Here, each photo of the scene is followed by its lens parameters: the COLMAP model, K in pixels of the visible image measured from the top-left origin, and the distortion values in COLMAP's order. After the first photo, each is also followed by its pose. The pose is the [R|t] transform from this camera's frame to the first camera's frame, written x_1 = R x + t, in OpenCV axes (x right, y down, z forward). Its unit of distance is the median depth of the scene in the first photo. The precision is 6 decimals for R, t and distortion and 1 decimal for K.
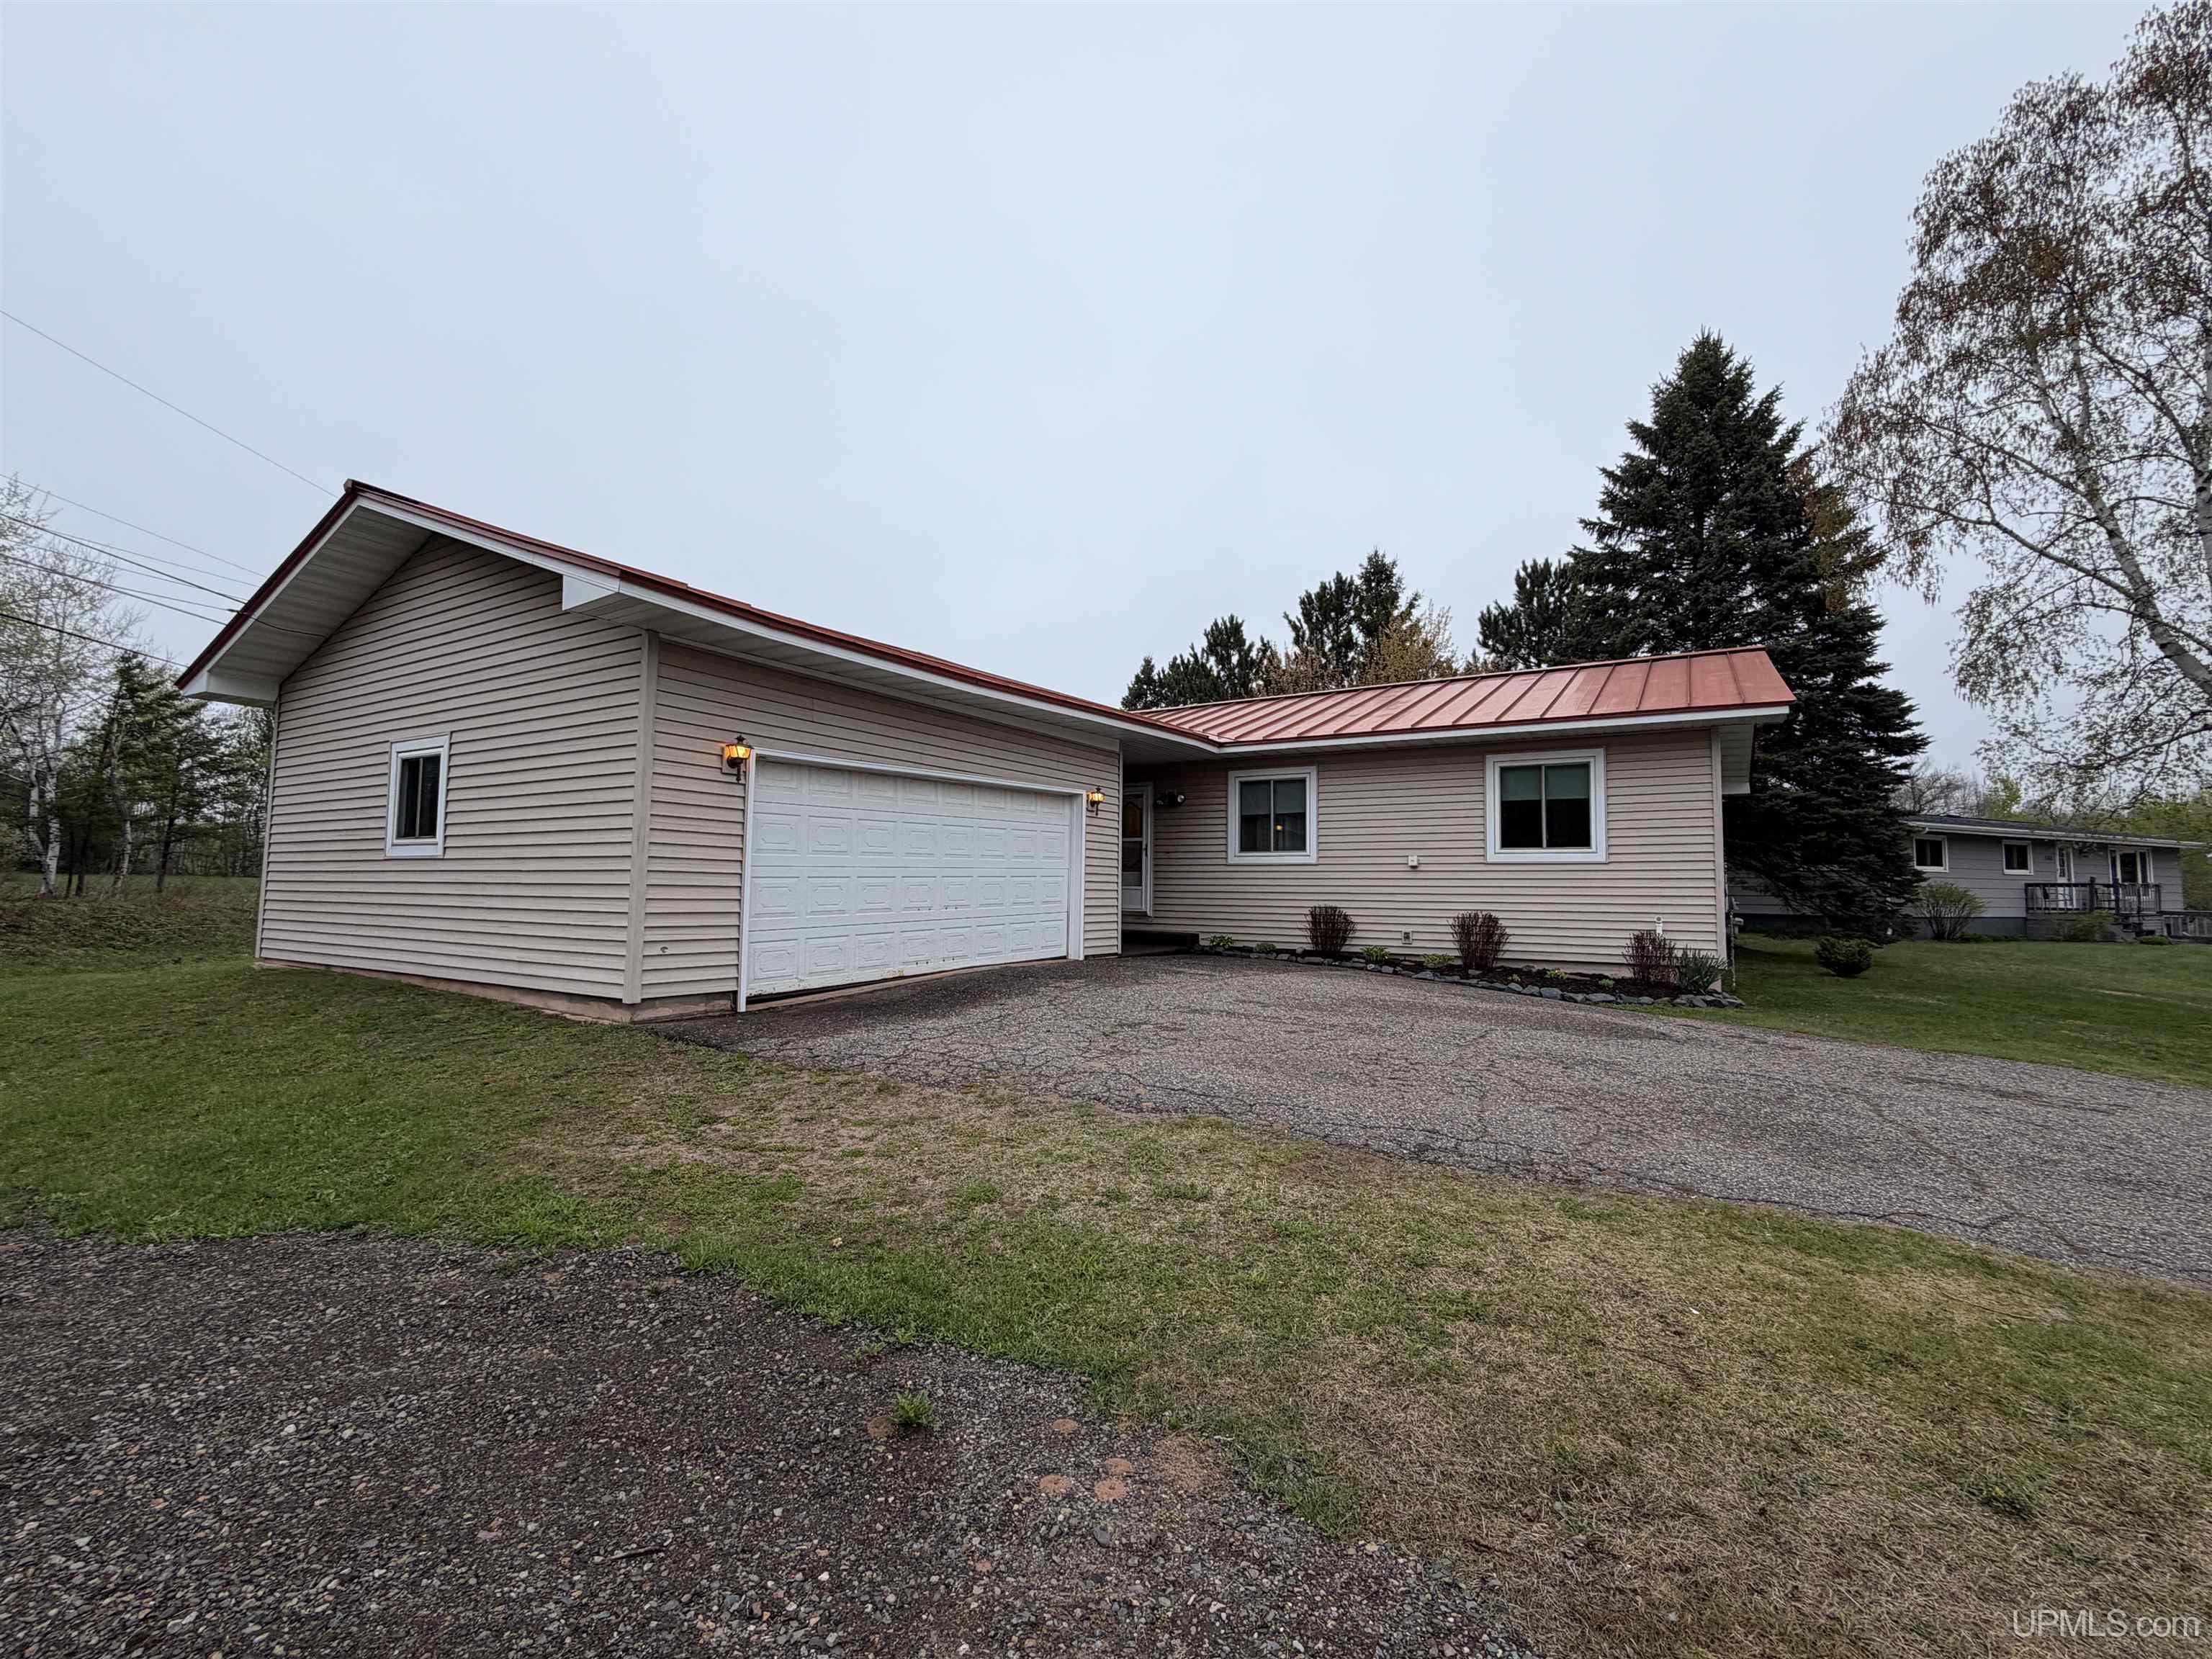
lens RADIAL K [[966.7, 0, 1106.0], [0, 966.7, 829.5], [0, 0, 1]] dist [-0.000444, 0.000090]
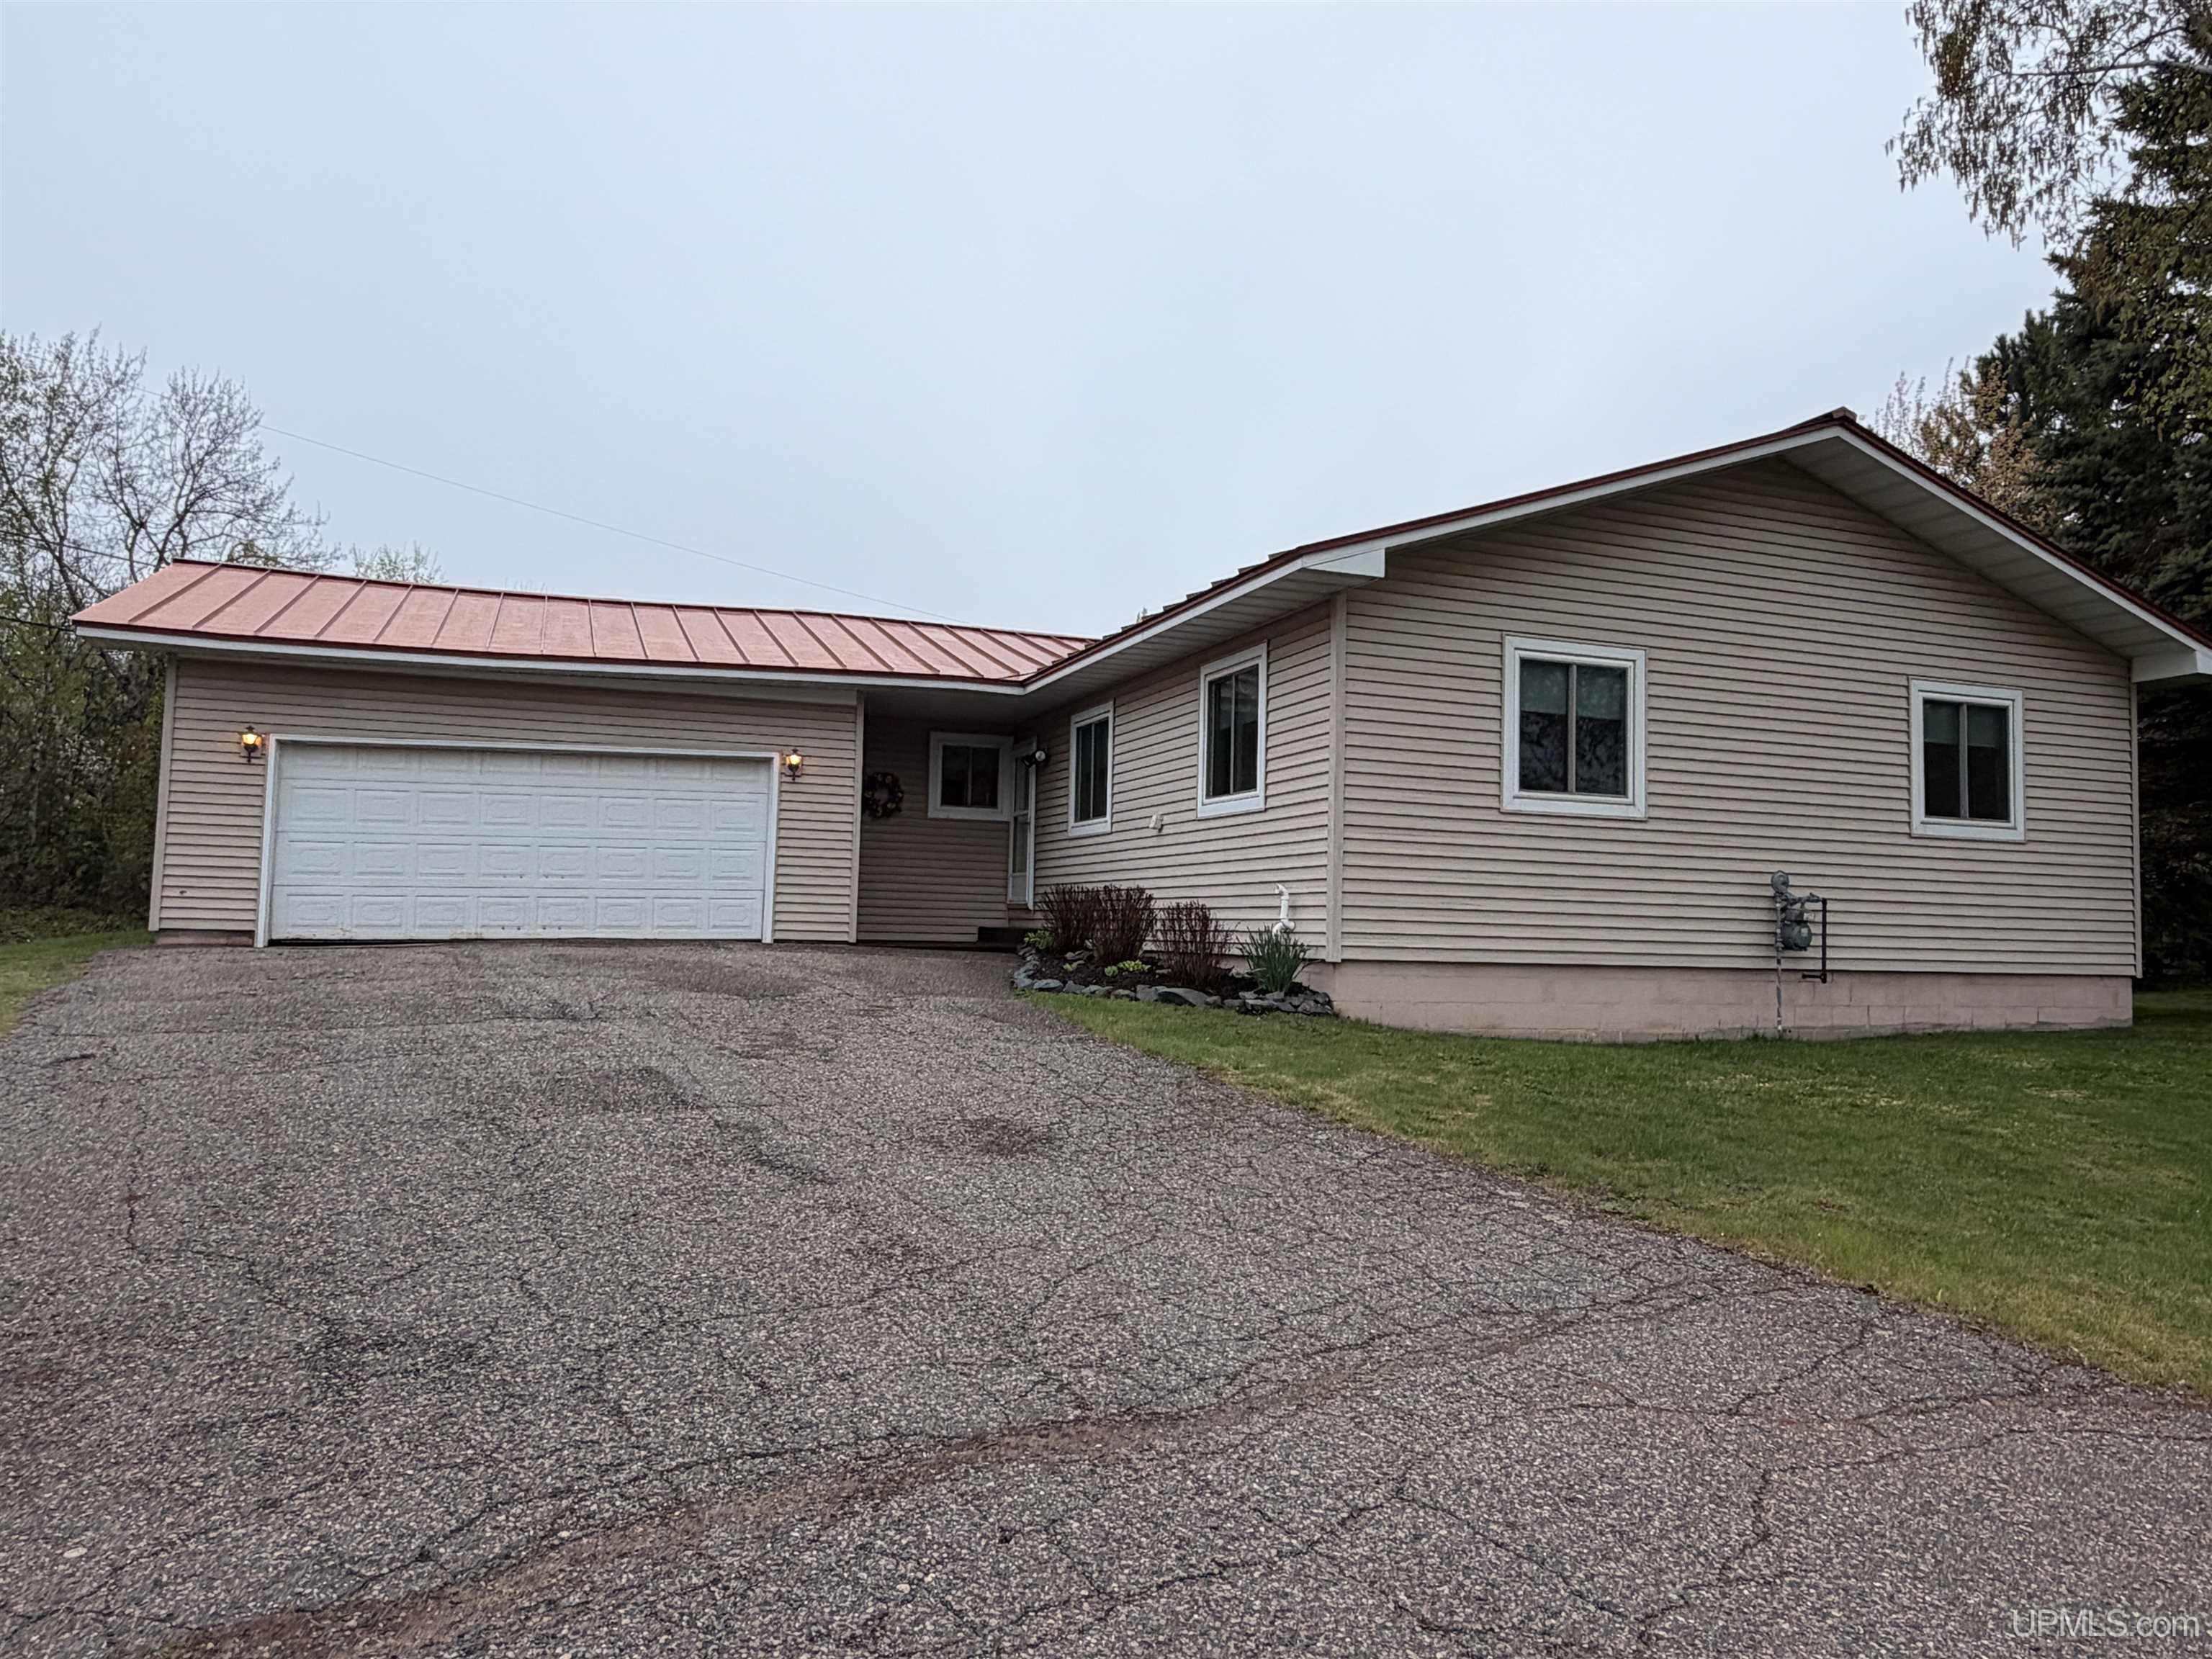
lens RADIAL K [[1587.9, 0, 1106.0], [0, 1587.9, 829.5], [0, 0, 1]] dist [-0.007834, -0.004005]
pose [[0.793770, -0.033326, -0.607305, 1.045378], [0.025460, 0.999443, -0.021566, 0.065310], [0.607685, 0.001657, 0.794176, 0.026836]]
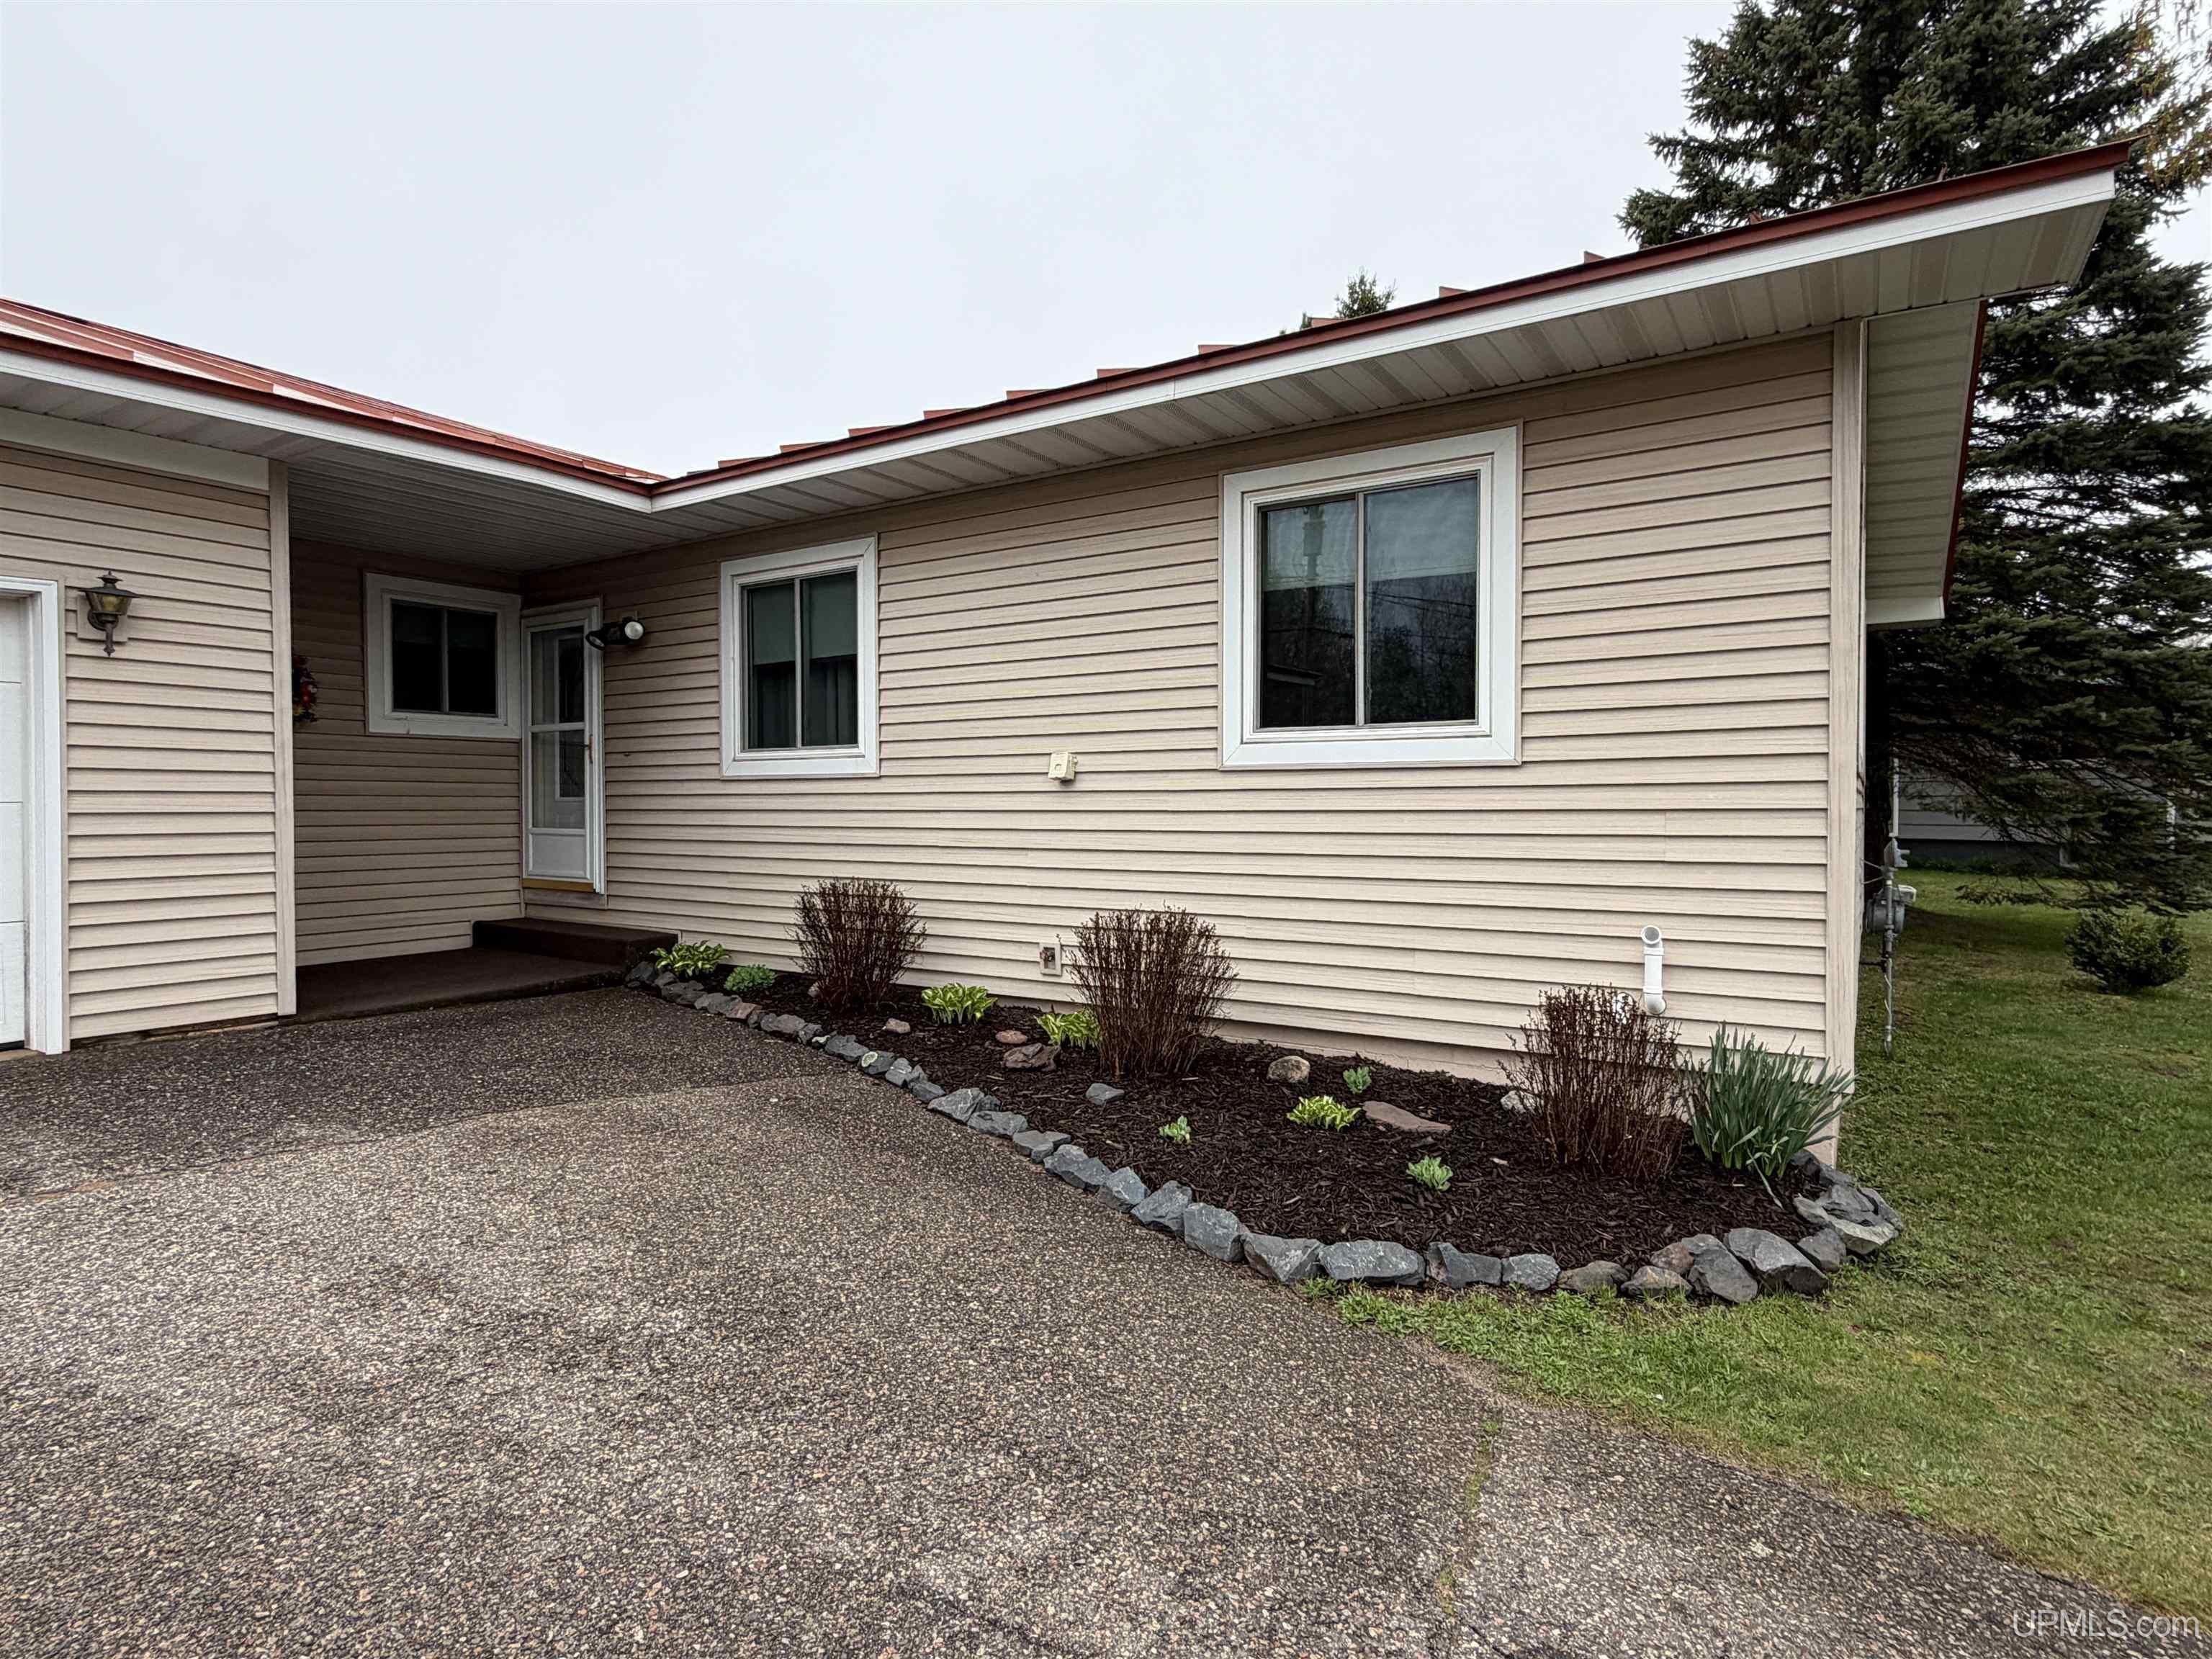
lens RADIAL K [[1190.9, 0, 1106.0], [0, 1190.9, 829.5], [0, 0, 1]] dist [0.001185, -0.001982]
pose [[0.999688, -0.013368, -0.021092, 0.356238], [0.015111, 0.996286, 0.084773, 0.018184], [0.019881, -0.085065, 0.996177, 0.536202]]
